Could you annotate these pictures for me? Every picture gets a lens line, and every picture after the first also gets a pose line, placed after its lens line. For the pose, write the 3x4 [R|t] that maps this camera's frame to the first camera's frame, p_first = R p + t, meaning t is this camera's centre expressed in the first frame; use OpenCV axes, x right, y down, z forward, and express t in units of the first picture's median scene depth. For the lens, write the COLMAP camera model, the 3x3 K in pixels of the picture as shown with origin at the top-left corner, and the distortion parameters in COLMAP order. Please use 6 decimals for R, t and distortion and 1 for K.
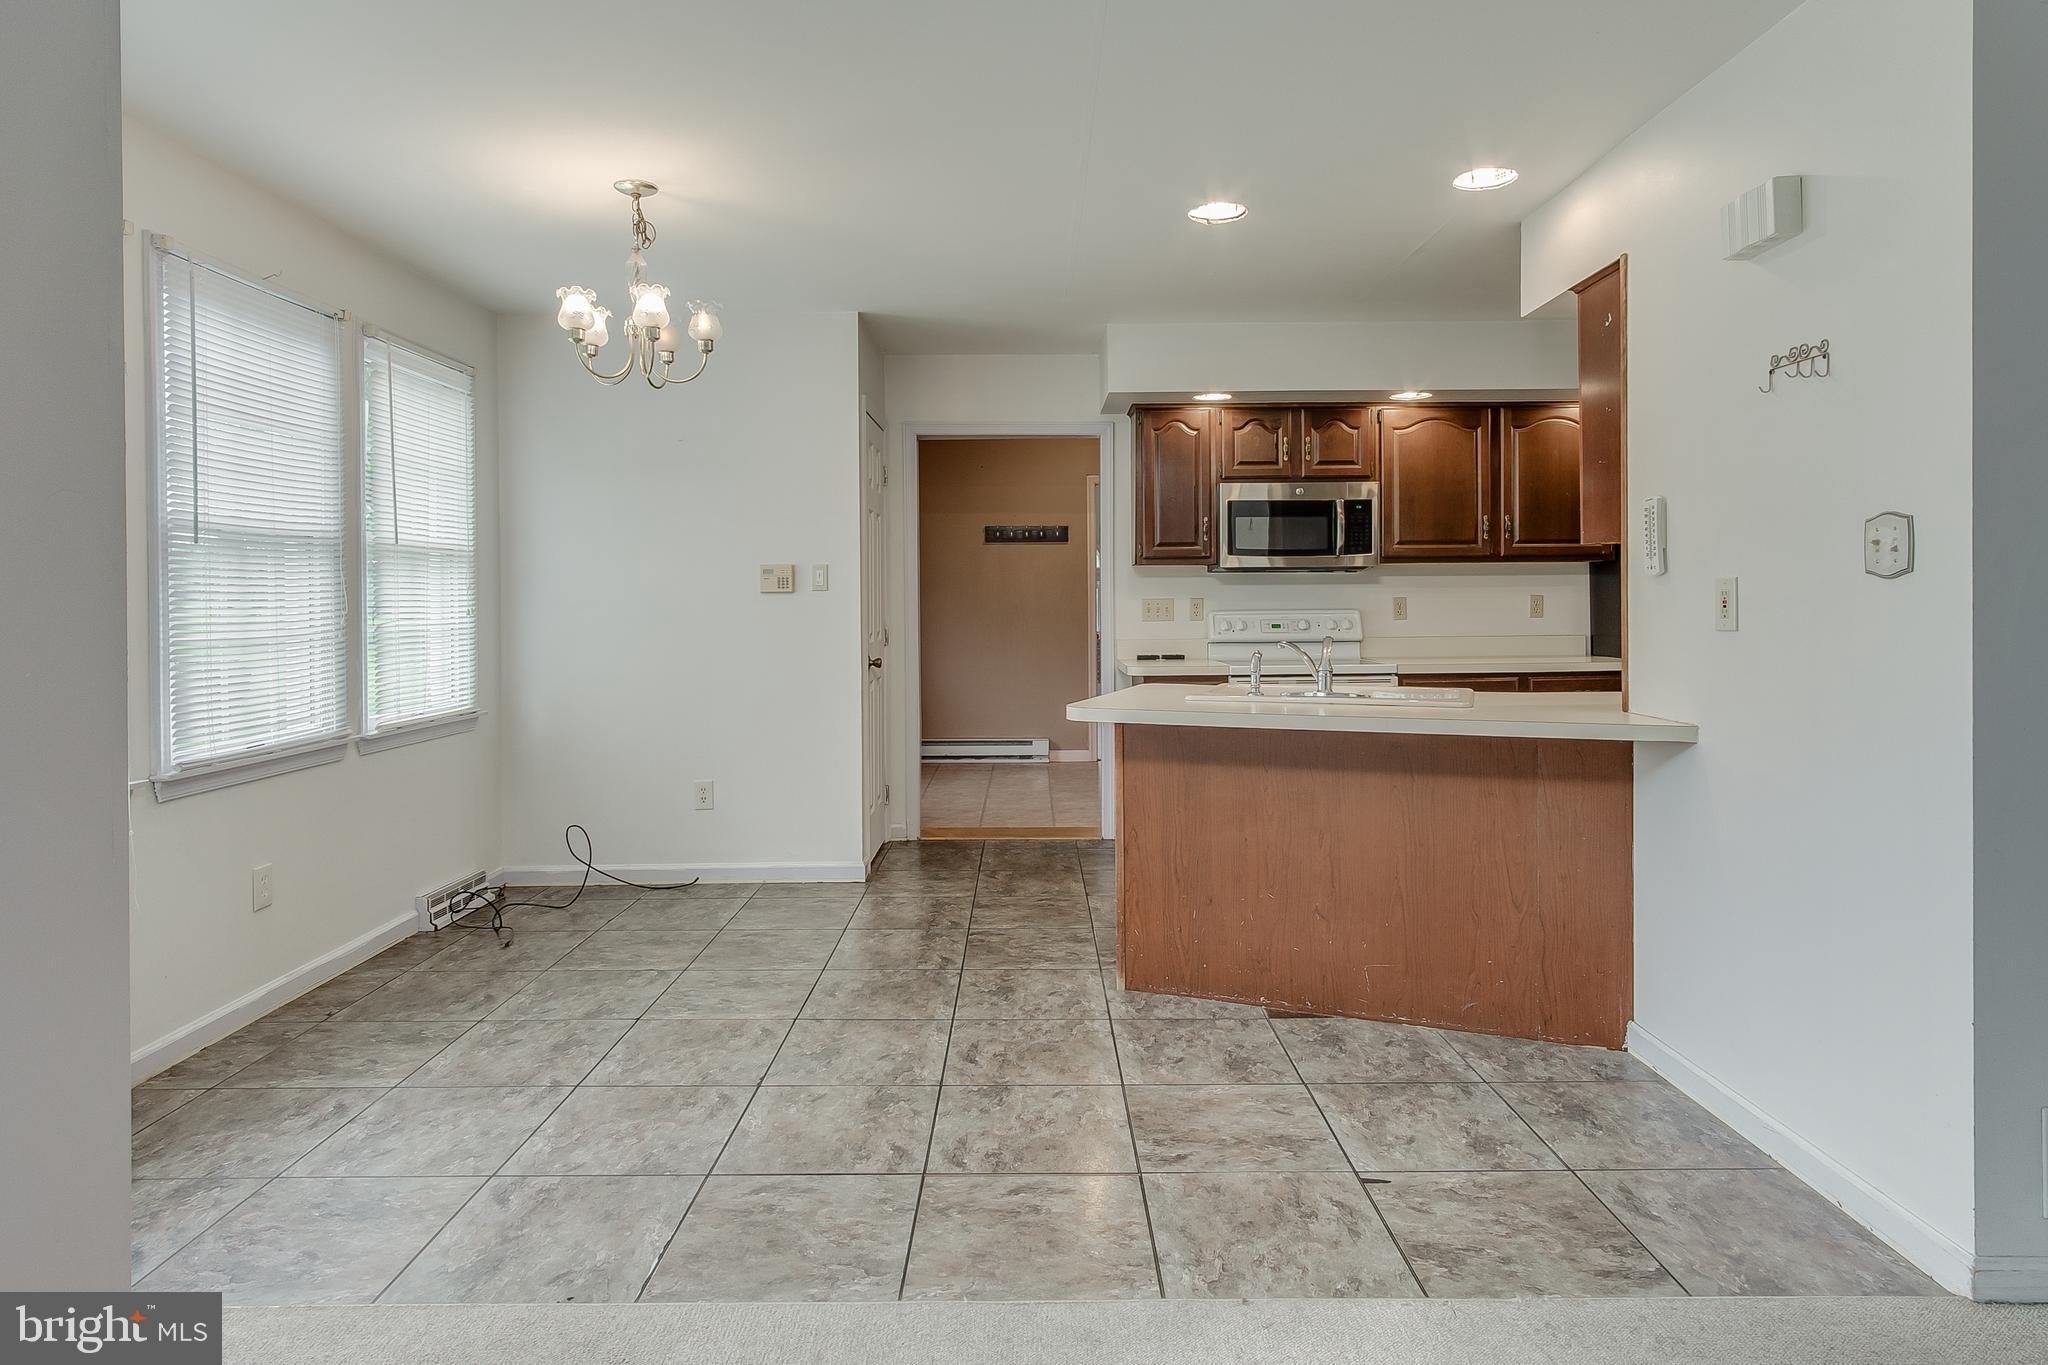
lens RADIAL K [[1152.3, 0, 1026.8], [0, 1152.3, 608.0], [0, 0, 1]] dist [0.000663, 0.000074]
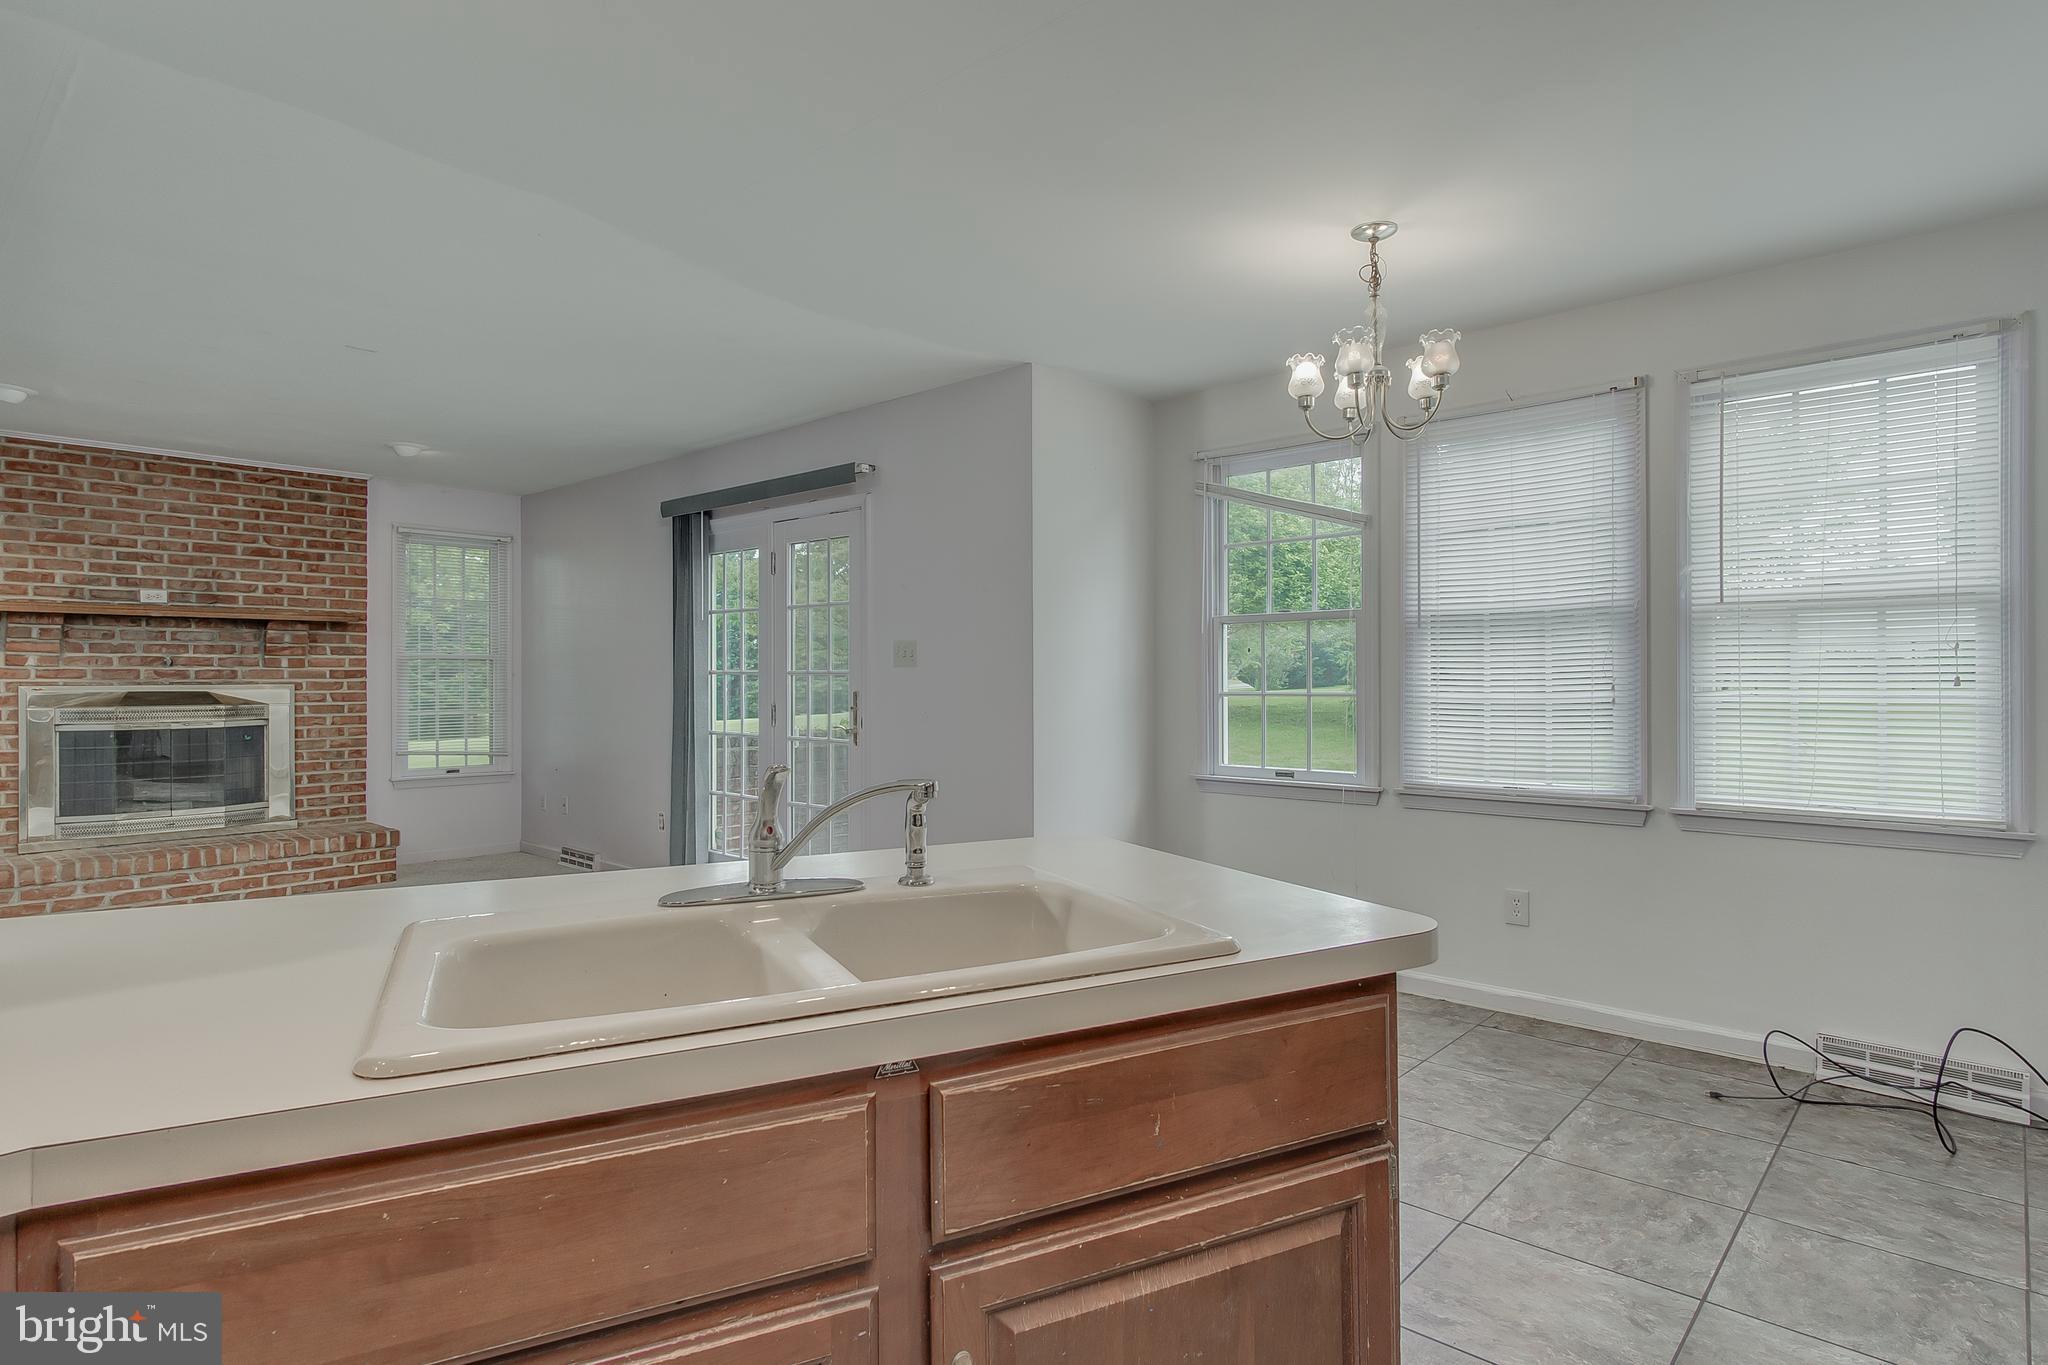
lens RADIAL K [[1098.5, 0, 1078.9], [0, 1098.5, 679.9], [0, 0, 1]] dist [0.034369, -0.000141]
pose [[-0.647107, 0.004674, -0.762385, 0.320300], [-0.001382, 0.999972, 0.007304, -0.001231], [0.762398, 0.005780, -0.647083, 0.877087]]
